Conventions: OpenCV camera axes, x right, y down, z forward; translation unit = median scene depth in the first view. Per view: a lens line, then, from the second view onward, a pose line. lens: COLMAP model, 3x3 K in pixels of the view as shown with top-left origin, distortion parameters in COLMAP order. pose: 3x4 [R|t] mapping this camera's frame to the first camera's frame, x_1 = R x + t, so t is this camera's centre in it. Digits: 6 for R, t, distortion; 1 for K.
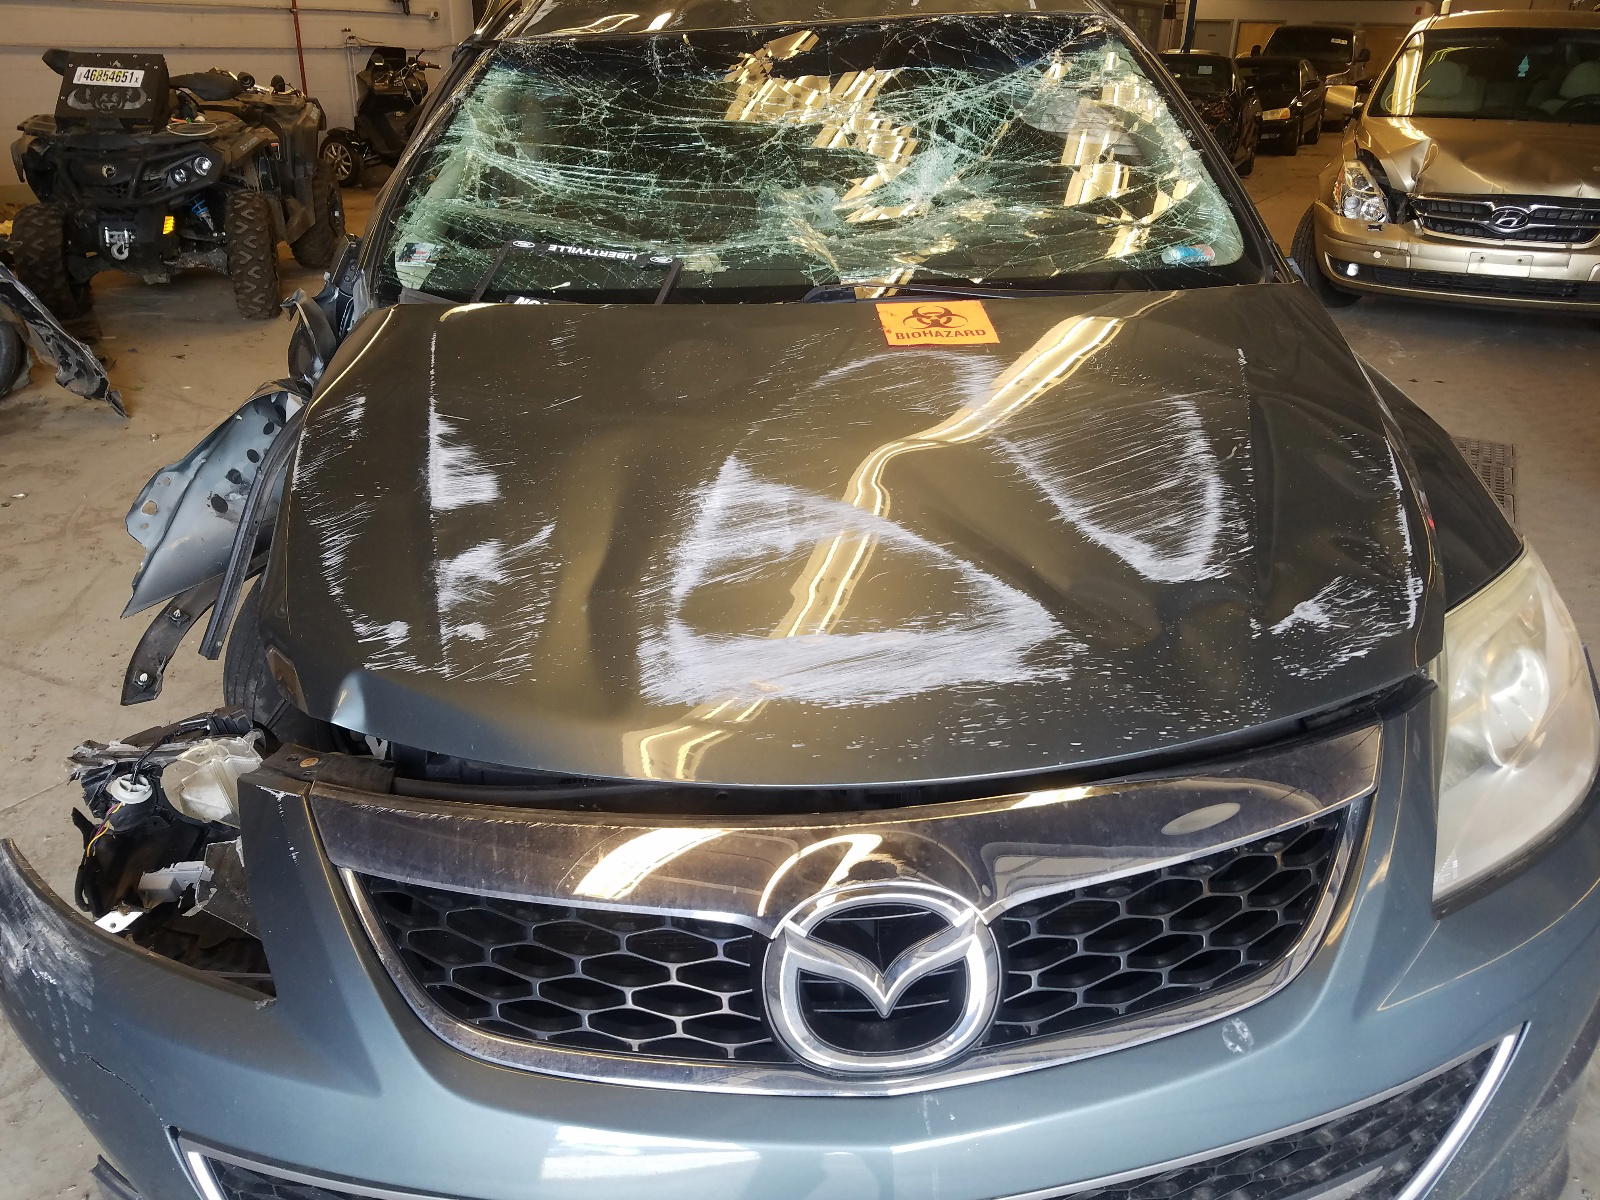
lens RADIAL K [[1234.3, 0, 803.2], [0, 1234.3, 636.5], [0, 0, 1]] dist [-0.025892, 0.032577]
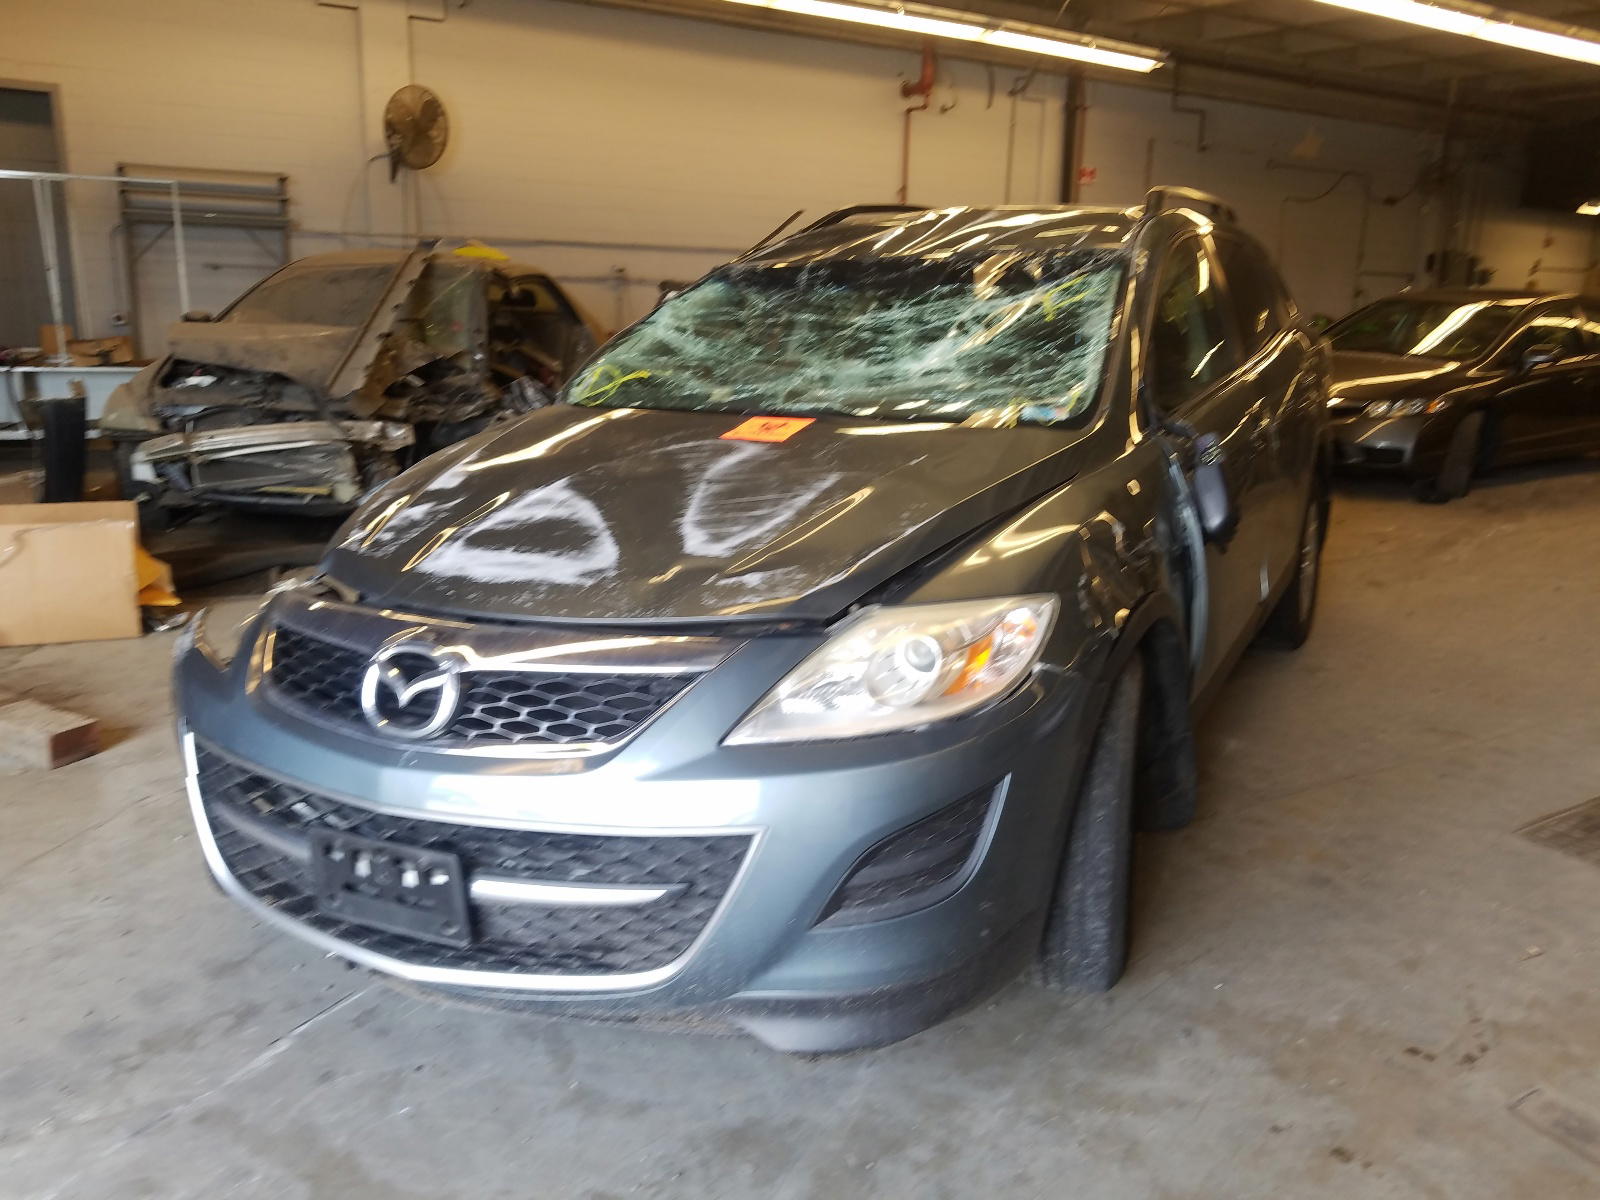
lens RADIAL K [[1234.3, 0, 803.2], [0, 1234.3, 636.5], [0, 0, 1]] dist [-0.025892, 0.032577]
pose [[0.869599, 0.146018, -0.471673, 1.272513], [-0.226546, 0.966780, -0.118381, 0.235390], [0.438719, 0.209799, 0.873791, -0.385043]]
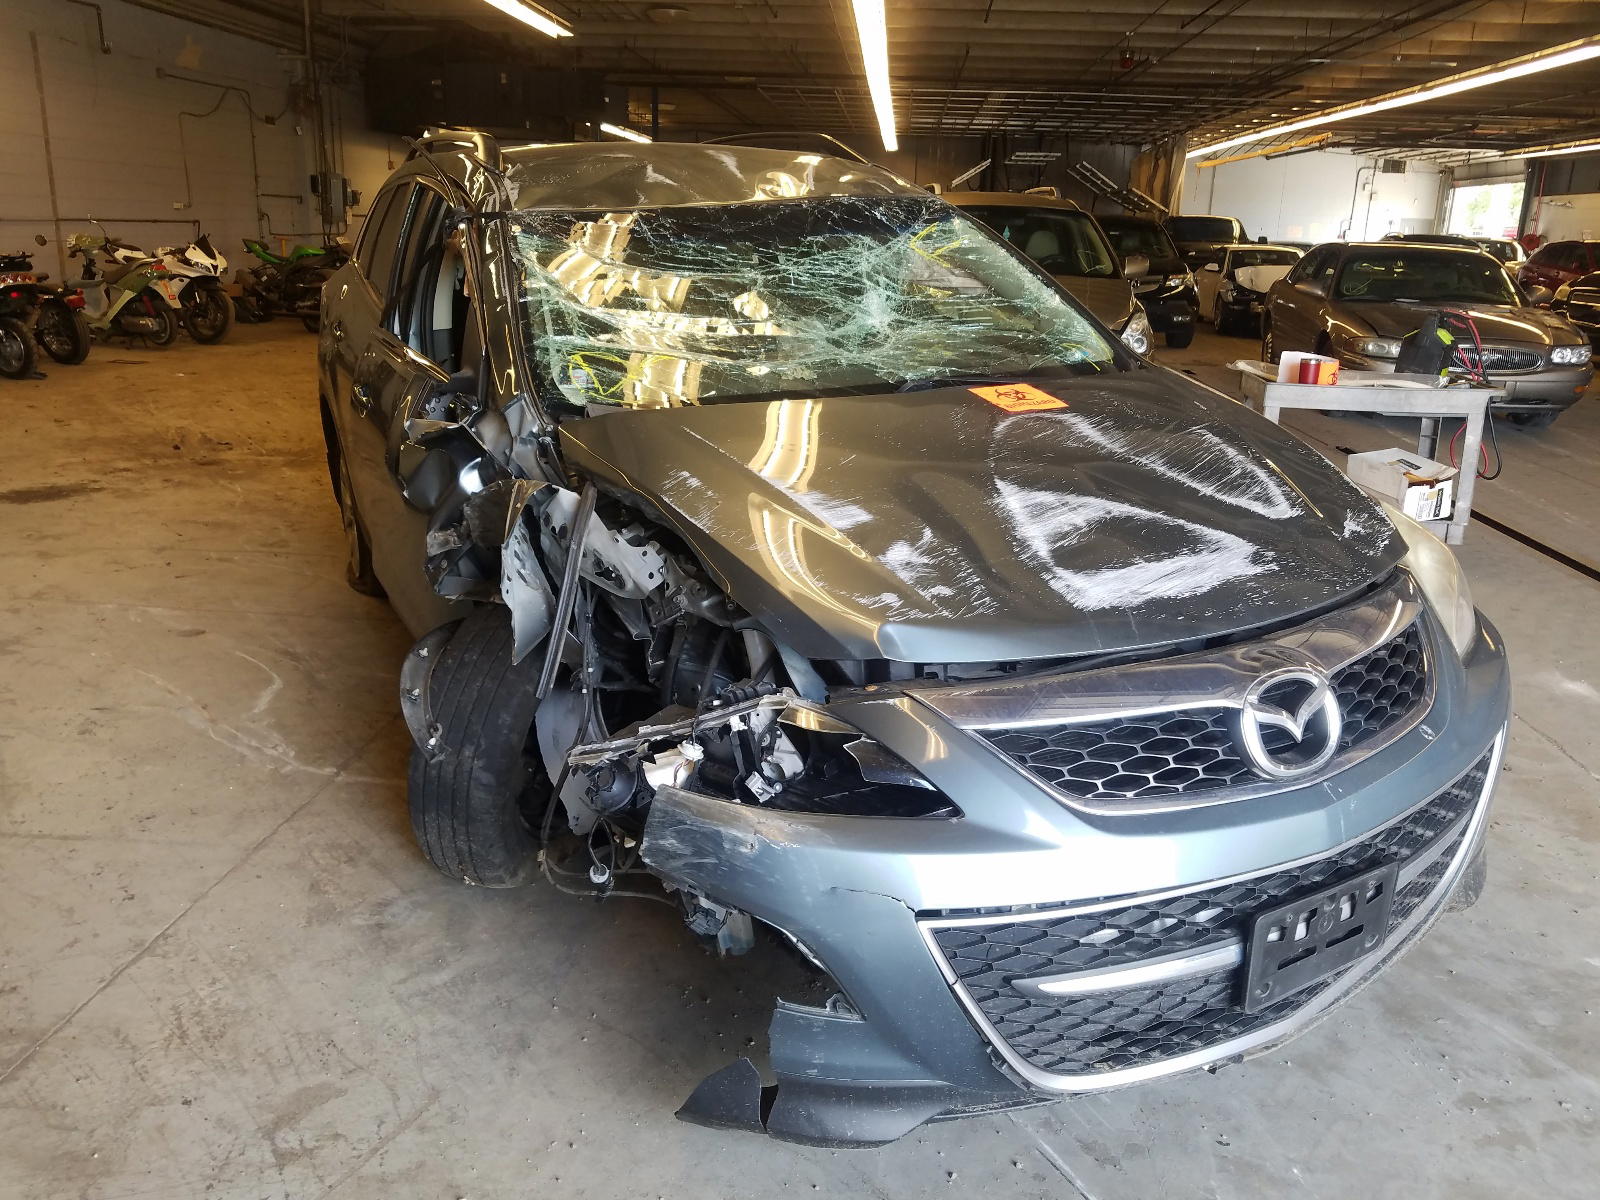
lens RADIAL K [[1234.3, 0, 803.2], [0, 1234.3, 636.5], [0, 0, 1]] dist [-0.025892, 0.032577]
pose [[0.914768, -0.127239, 0.383417, -1.032629], [0.171747, 0.981551, -0.084027, 0.152327], [-0.365652, 0.142716, 0.919745, -0.326828]]
